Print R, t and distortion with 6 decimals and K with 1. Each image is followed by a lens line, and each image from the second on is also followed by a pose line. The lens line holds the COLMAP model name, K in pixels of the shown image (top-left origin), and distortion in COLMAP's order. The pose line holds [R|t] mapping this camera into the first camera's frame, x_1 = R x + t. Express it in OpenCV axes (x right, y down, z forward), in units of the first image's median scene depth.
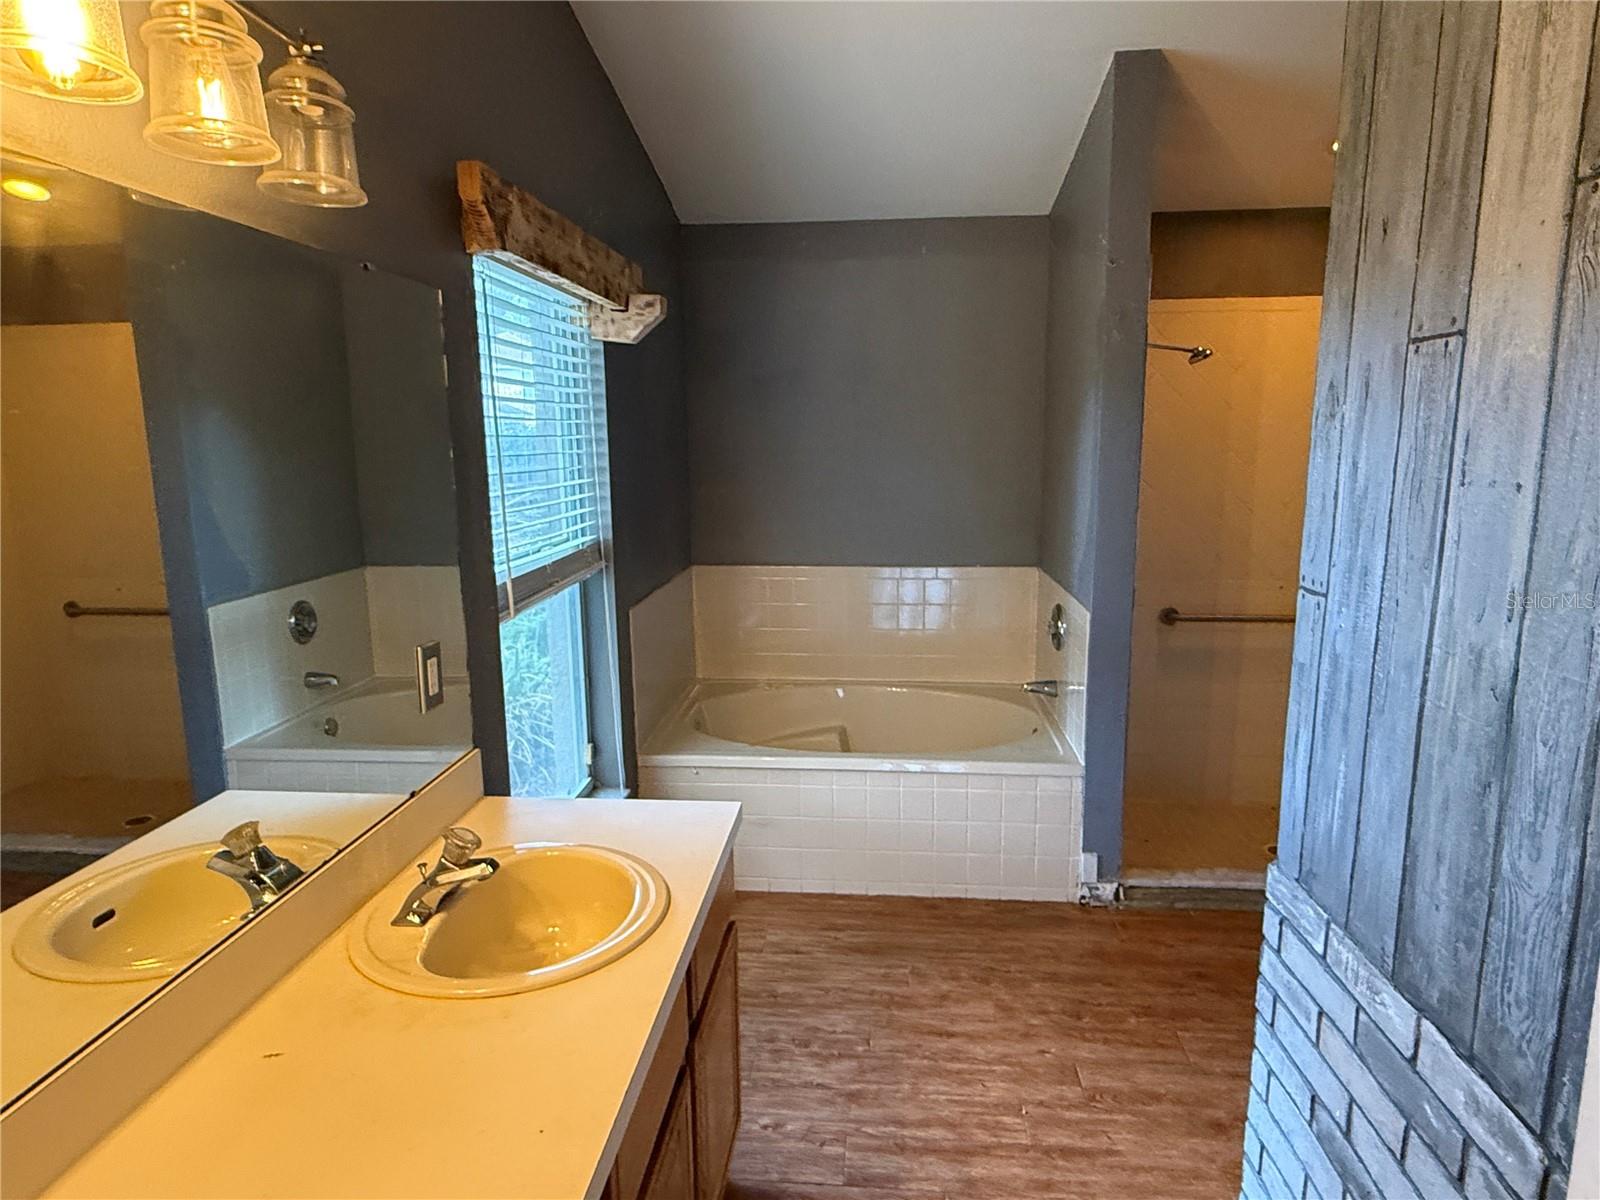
lens RADIAL K [[967.8, 0, 800.0], [0, 967.8, 600.0], [0, 0, 1]] dist [0.000137, 0.000189]
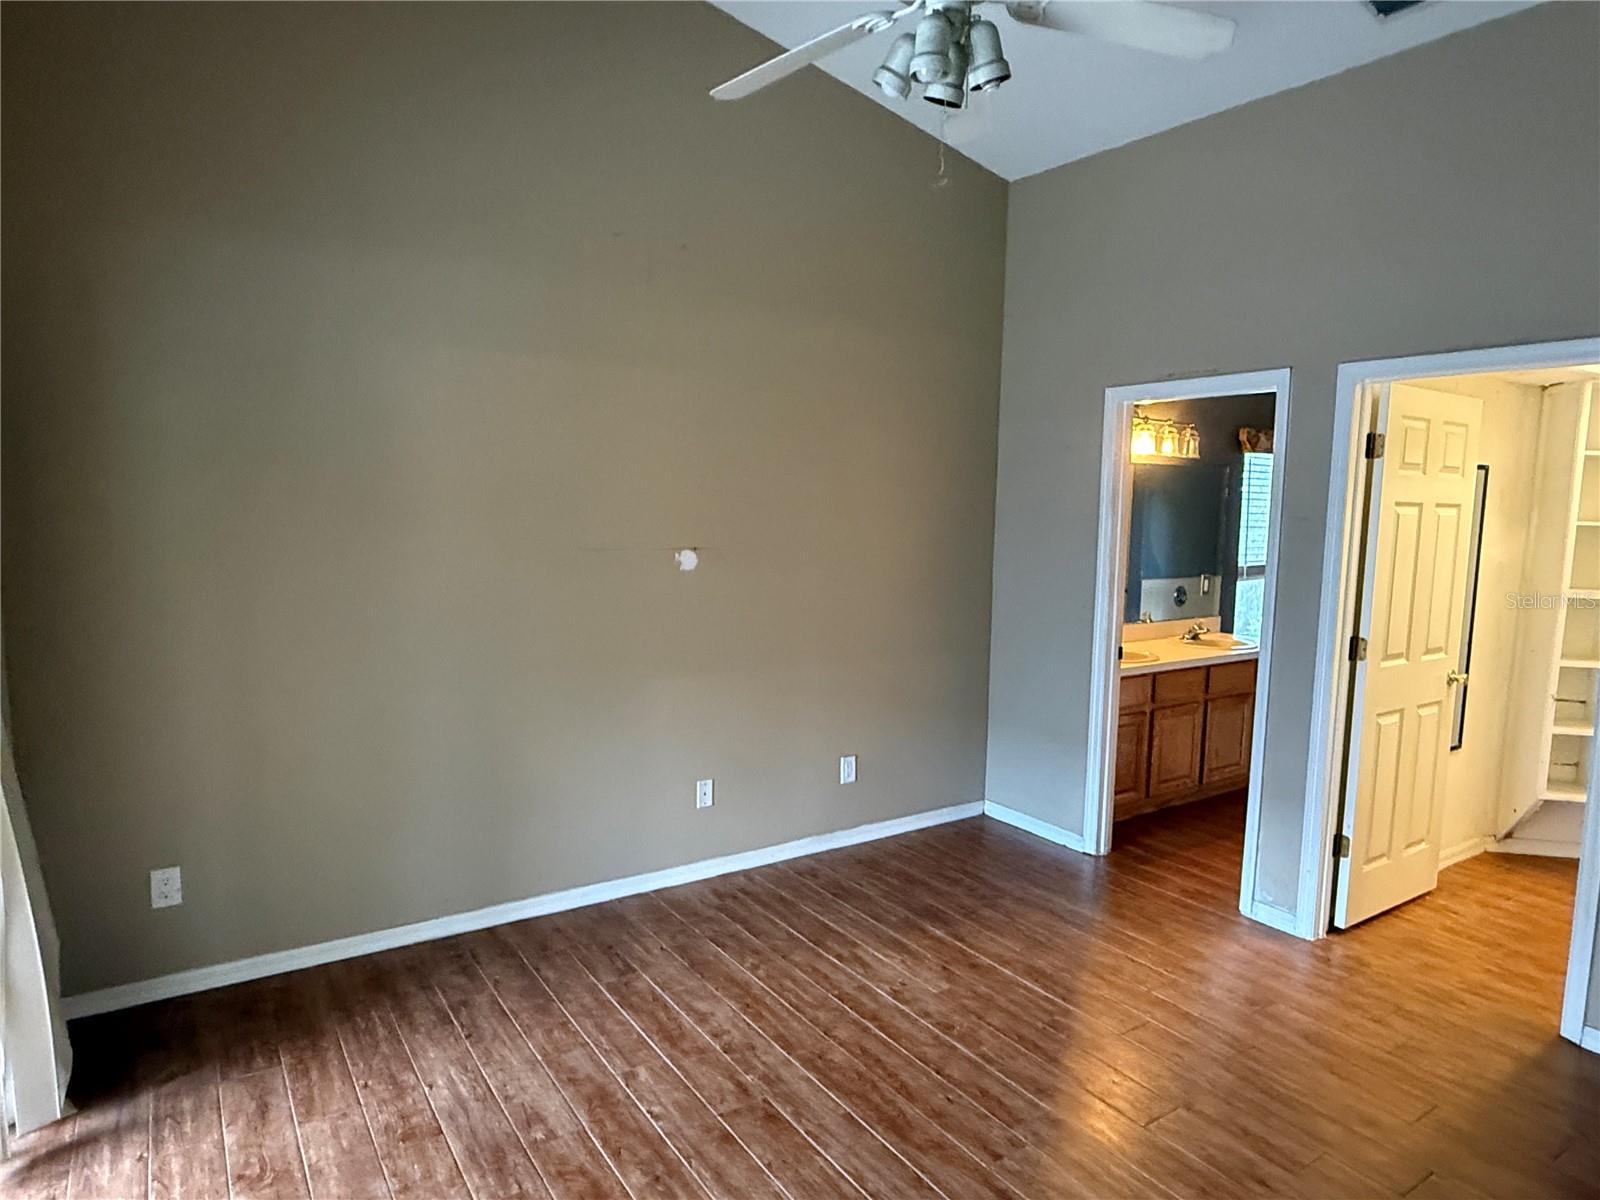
lens RADIAL K [[967.8, 0, 800.0], [0, 967.8, 600.0], [0, 0, 1]] dist [0.000137, 0.000189]
pose [[0.625509, 0.106478, -0.772917, 1.064639], [-0.158594, 0.987314, 0.007665, 0.254807], [0.763928, 0.117785, 0.634461, -1.730636]]
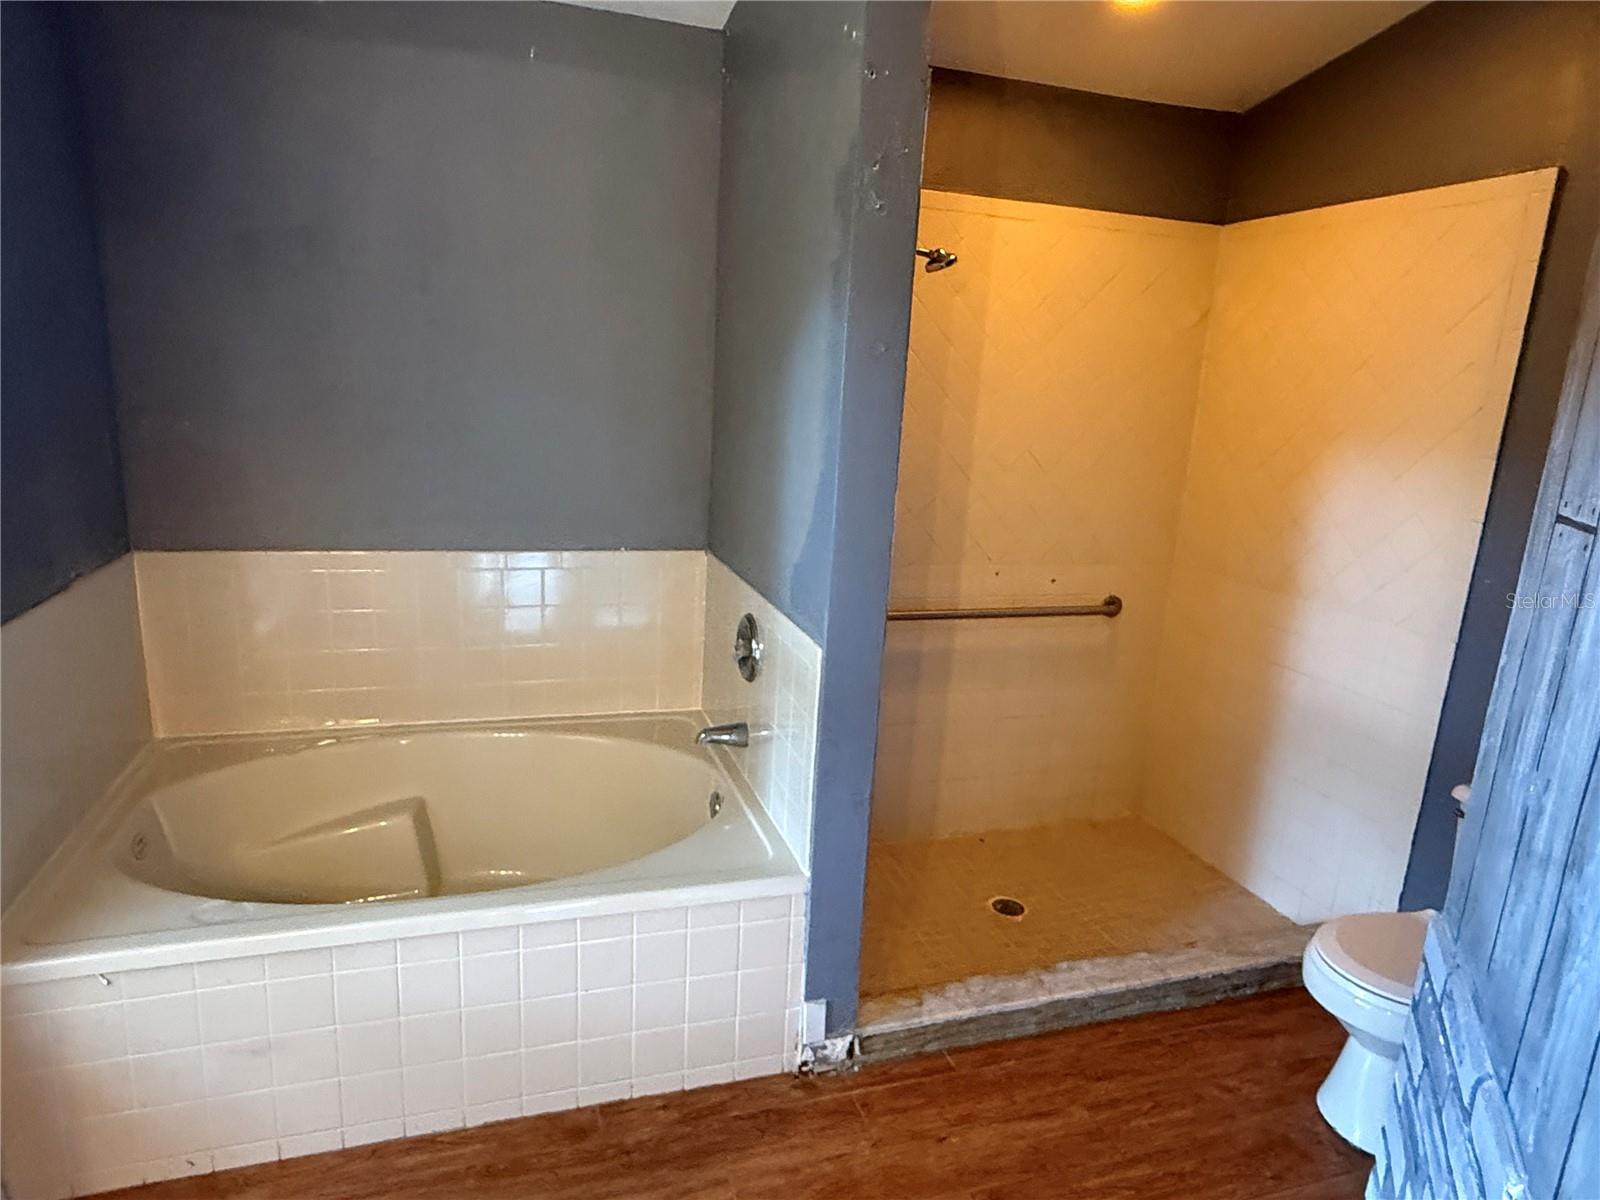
lens RADIAL K [[967.8, 0, 800.0], [0, 967.8, 600.0], [0, 0, 1]] dist [0.000137, 0.000189]
pose [[0.919126, -0.029333, 0.392871, 0.033757], [0.003623, 0.997812, 0.066022, -0.053416], [-0.393948, -0.059259, 0.917221, 0.381087]]
